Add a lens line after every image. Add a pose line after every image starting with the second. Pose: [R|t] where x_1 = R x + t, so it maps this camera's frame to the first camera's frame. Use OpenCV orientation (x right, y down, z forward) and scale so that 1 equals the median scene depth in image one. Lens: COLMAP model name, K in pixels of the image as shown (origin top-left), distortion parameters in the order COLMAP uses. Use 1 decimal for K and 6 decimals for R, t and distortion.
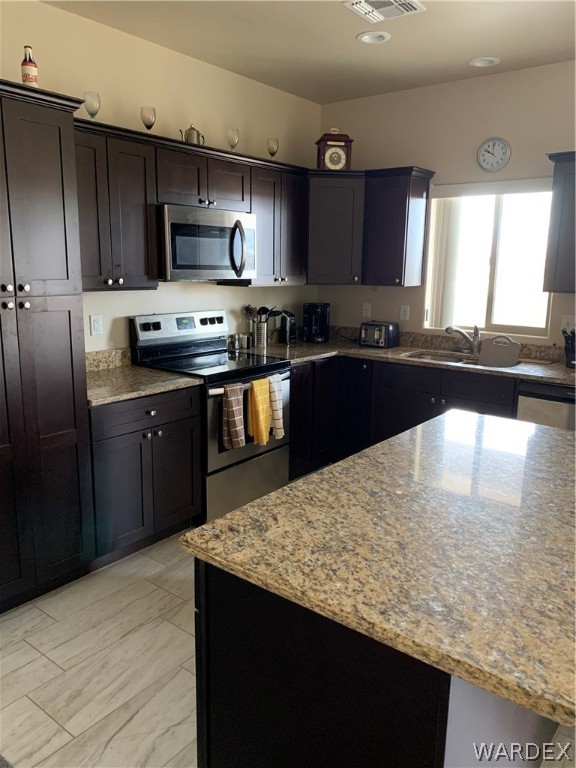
lens RADIAL K [[585.5, 0, 290.5], [0, 585.5, 382.5], [0, 0, 1]] dist [0.084257, -0.135606]
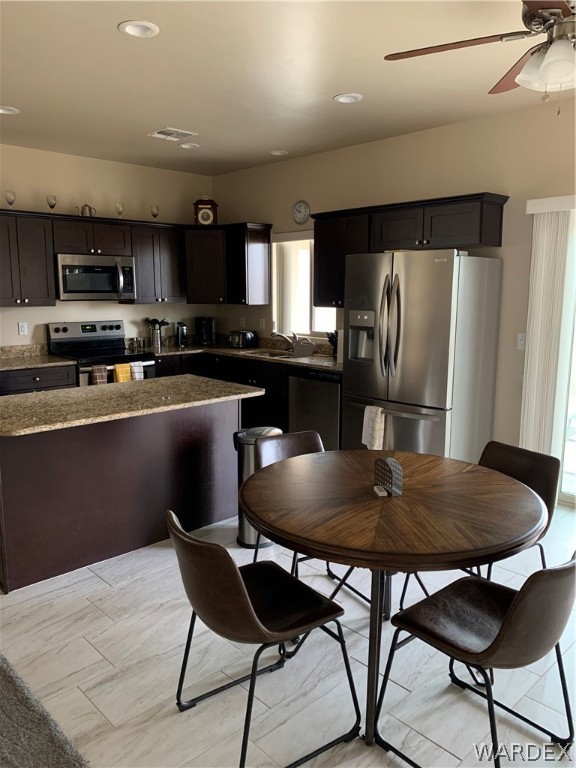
lens RADIAL K [[585.5, 0, 290.5], [0, 585.5, 382.5], [0, 0, 1]] dist [0.084257, -0.135606]
pose [[0.989344, 0.010580, -0.145211, 0.499407], [-0.017059, 0.998910, -0.043441, 0.084768], [0.144593, 0.045455, 0.988447, -0.377997]]
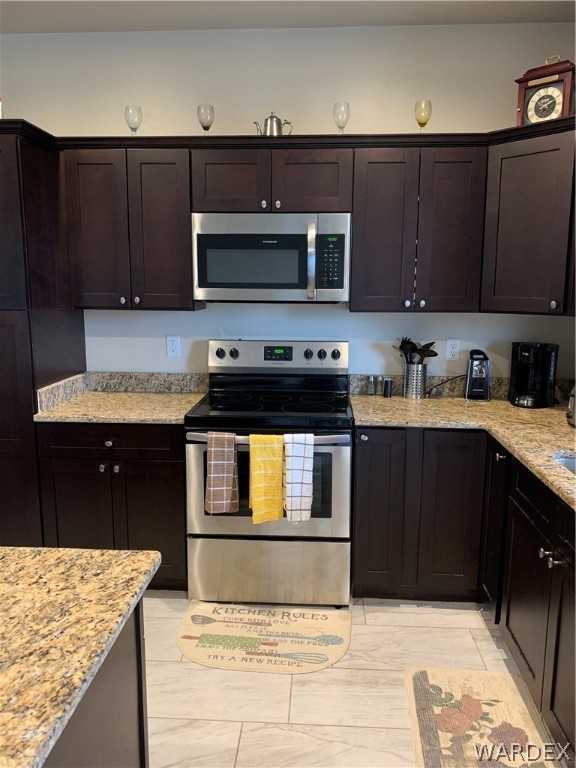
lens RADIAL K [[585.5, 0, 290.5], [0, 585.5, 382.5], [0, 0, 1]] dist [0.084257, -0.135606]
pose [[0.569984, 0.120572, -0.812761, 0.455650], [-0.162592, 0.986165, 0.032272, -0.080790], [0.805408, 0.113754, 0.581703, 0.480713]]
